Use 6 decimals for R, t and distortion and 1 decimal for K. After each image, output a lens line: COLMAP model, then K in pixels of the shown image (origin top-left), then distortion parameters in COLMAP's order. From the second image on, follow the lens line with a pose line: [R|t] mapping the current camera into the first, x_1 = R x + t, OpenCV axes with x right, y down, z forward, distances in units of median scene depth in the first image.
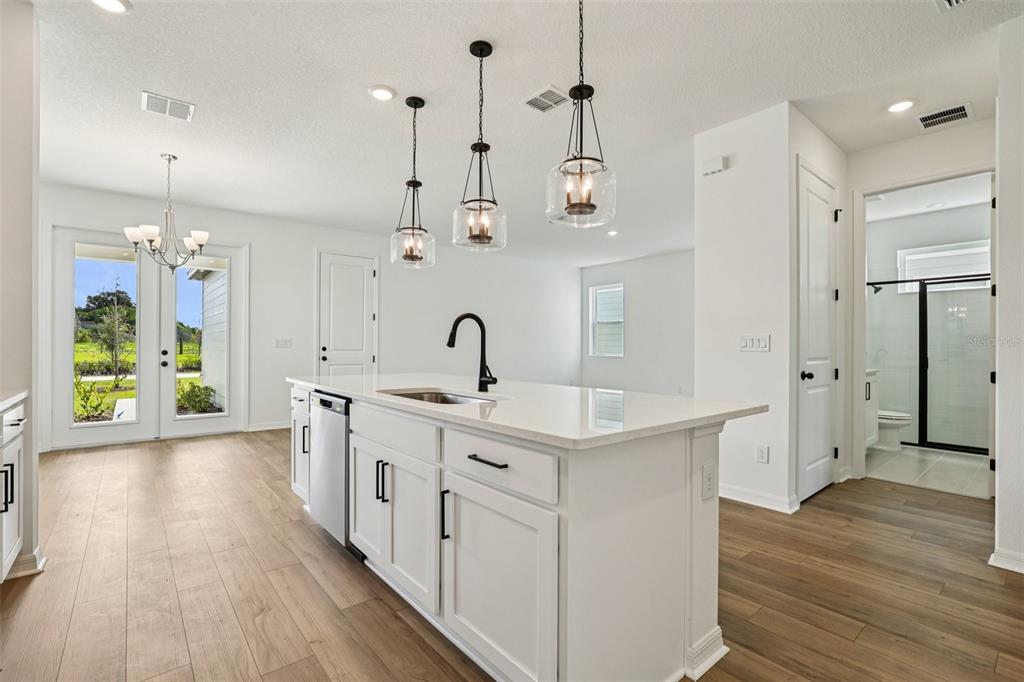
lens RADIAL K [[467.0, 0, 505.3], [0, 467.0, 340.0], [0, 0, 1]] dist [-0.031152, 0.016278]
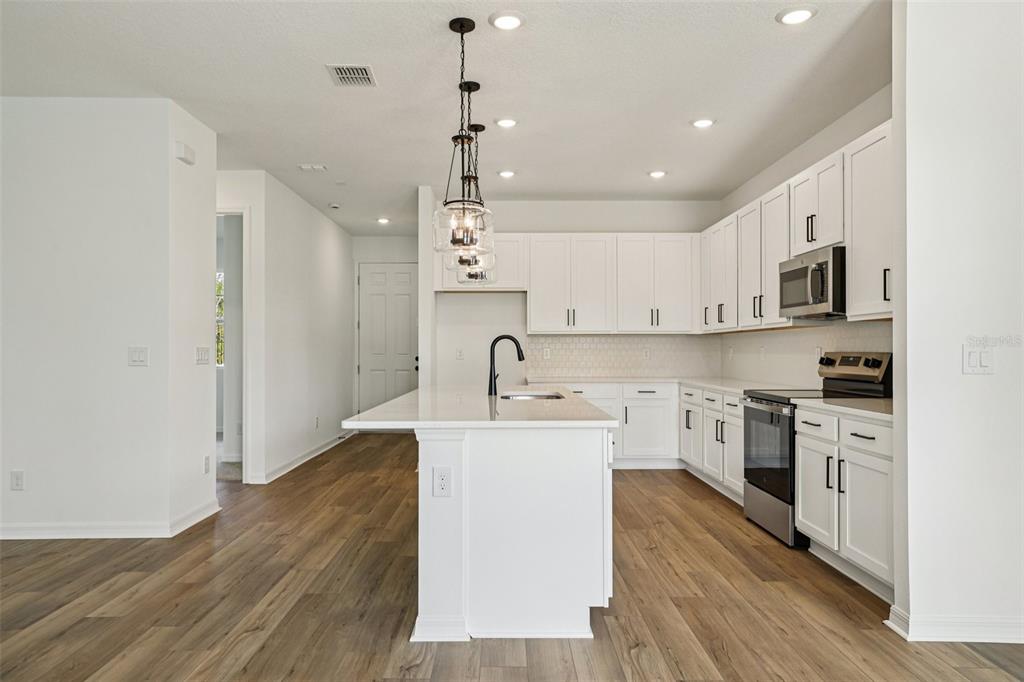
lens RADIAL K [[674.1, 0, 515.2], [0, 674.1, 345.0], [0, 0, 1]] dist [-0.002531, 0.036440]
pose [[-0.781913, 0.004087, 0.623374, -1.107972], [-0.008936, 0.999802, -0.017763, 0.001226], [-0.623324, -0.019460, -0.781722, 2.144081]]
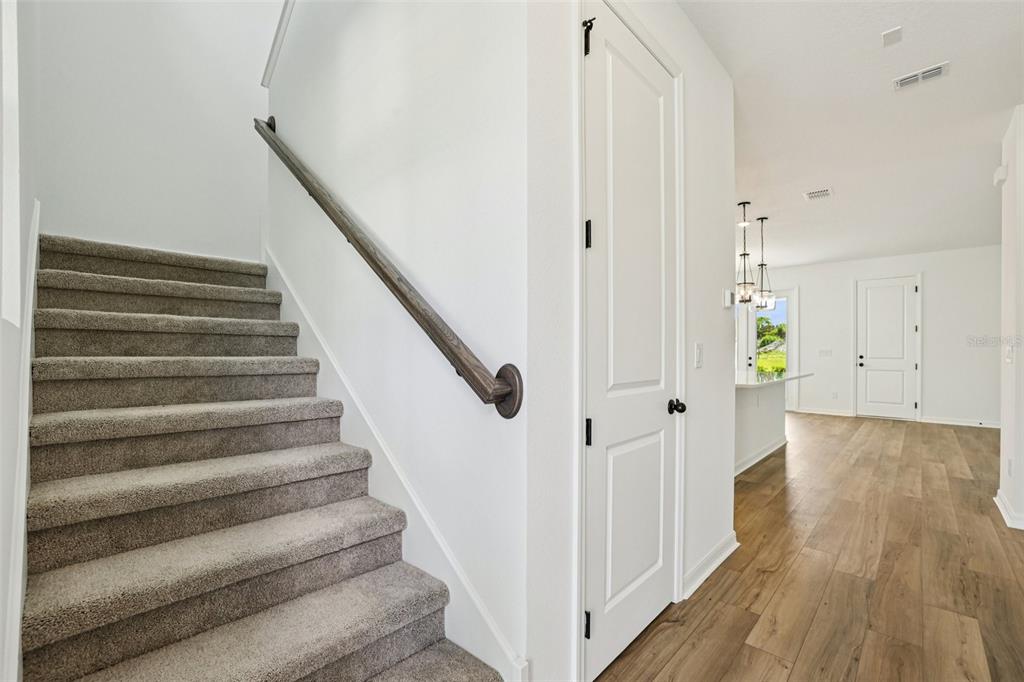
lens RADIAL K [[438.0, 0, 522.2], [0, 438.0, 345.7], [0, 0, 1]] dist [-0.028515, 0.011625]
pose [[0.141122, -0.016718, -0.989851, 1.627526], [0.011373, 0.999819, -0.015265, -0.011227], [0.989927, -0.009103, 0.141287, -0.188591]]
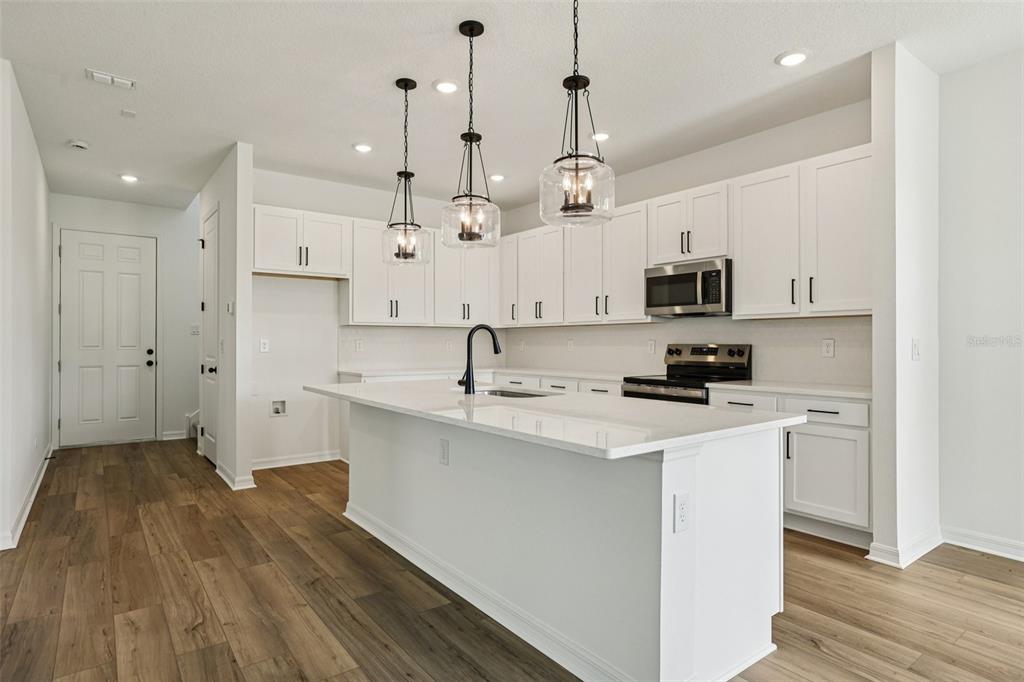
lens RADIAL K [[554.4, 0, 512.0], [0, 554.4, 341.0], [0, 0, 1]] dist [-0.025398, 0.027585]
pose [[-0.999423, -0.002407, 0.033877, -0.167919], [-0.002948, 0.999869, -0.015939, 0.001553], [-0.033834, -0.016030, -0.999299, 2.062333]]
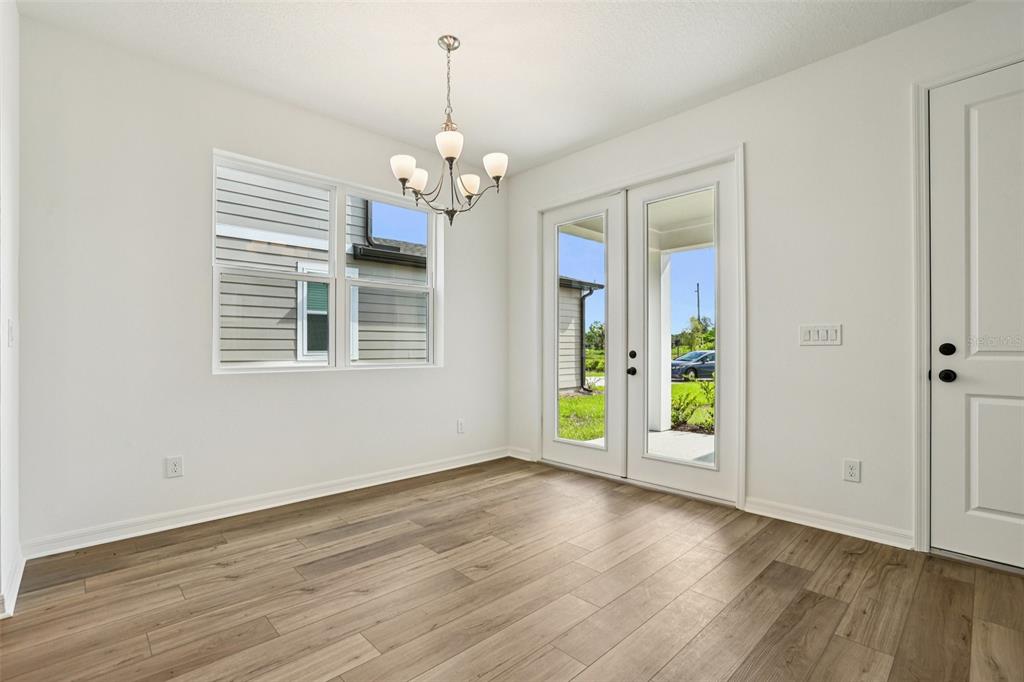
lens RADIAL K [[461.5, 0, 514.9], [0, 461.5, 345.4], [0, 0, 1]] dist [-0.051373, 0.016546]
pose [[0.077512, -0.009044, -0.996950, -0.167379], [0.012084, 0.999894, -0.008131, 0.036862], [0.996918, -0.011417, 0.077613, 1.637511]]
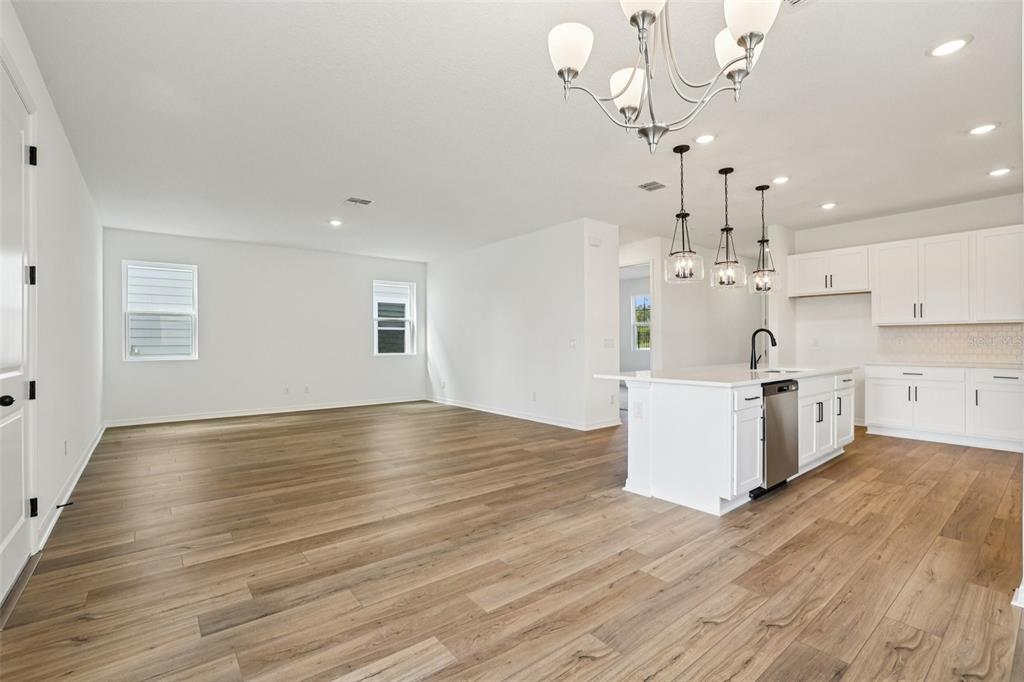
lens RADIAL K [[453.5, 0, 510.0], [0, 453.5, 345.3], [0, 0, 1]] dist [0.015788, 0.000438]
pose [[0.004465, -0.003230, 0.999985, -1.681251], [-0.009429, 0.999950, 0.003272, 0.013835], [-0.999946, -0.009444, 0.004435, 1.748680]]
